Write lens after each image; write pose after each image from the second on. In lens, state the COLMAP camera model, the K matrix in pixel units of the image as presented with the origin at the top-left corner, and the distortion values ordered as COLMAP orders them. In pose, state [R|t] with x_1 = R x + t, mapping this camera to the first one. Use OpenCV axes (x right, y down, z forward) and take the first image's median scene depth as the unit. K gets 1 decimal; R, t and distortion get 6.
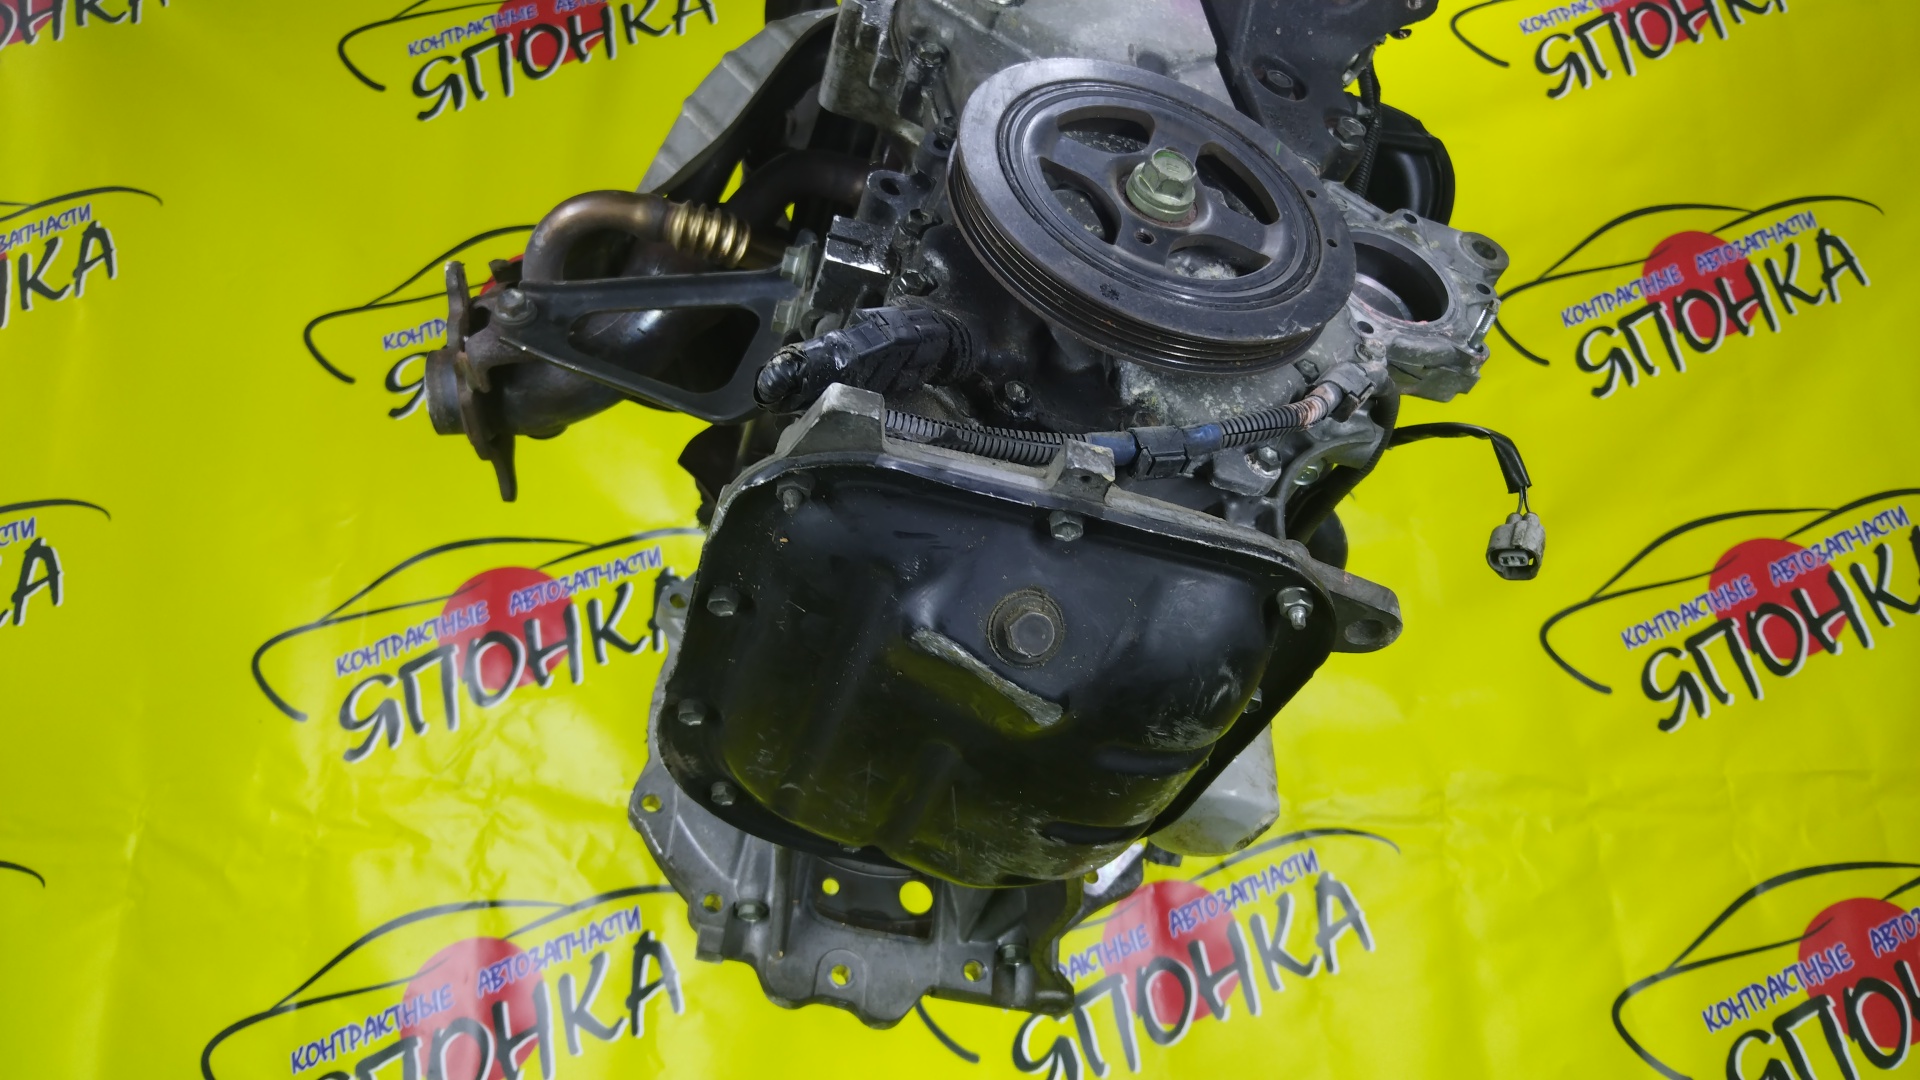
lens RADIAL K [[1473.1, 0, 983.5], [0, 1473.1, 465.2], [0, 0, 1]] dist [-0.040333, 0.054437]
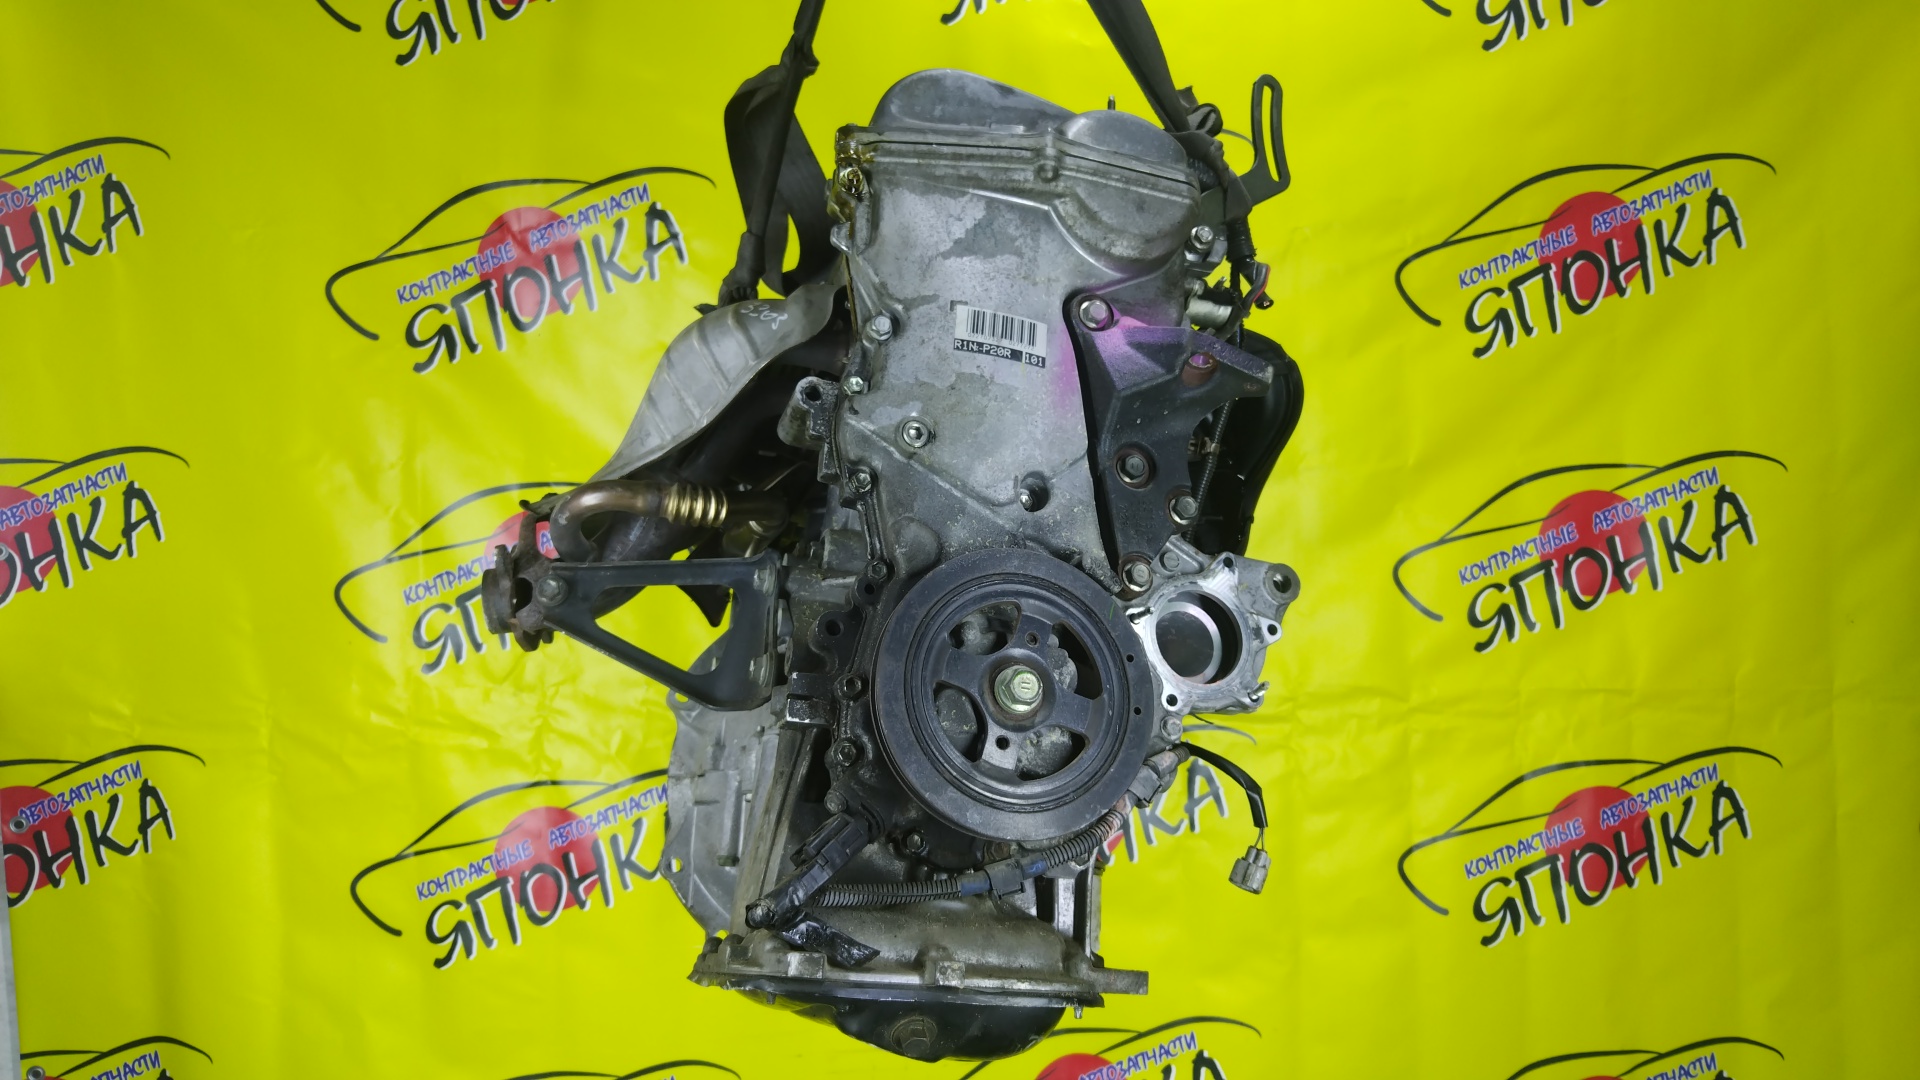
lens RADIAL K [[1487.3, 0, 990.9], [0, 1487.3, 543.3], [0, 0, 1]] dist [-0.008375, 0.004496]
pose [[0.999838, 0.013973, 0.011325, 0.035081], [-0.017325, 0.917351, 0.397702, -0.413031], [-0.004832, -0.397834, 0.917445, -0.126798]]
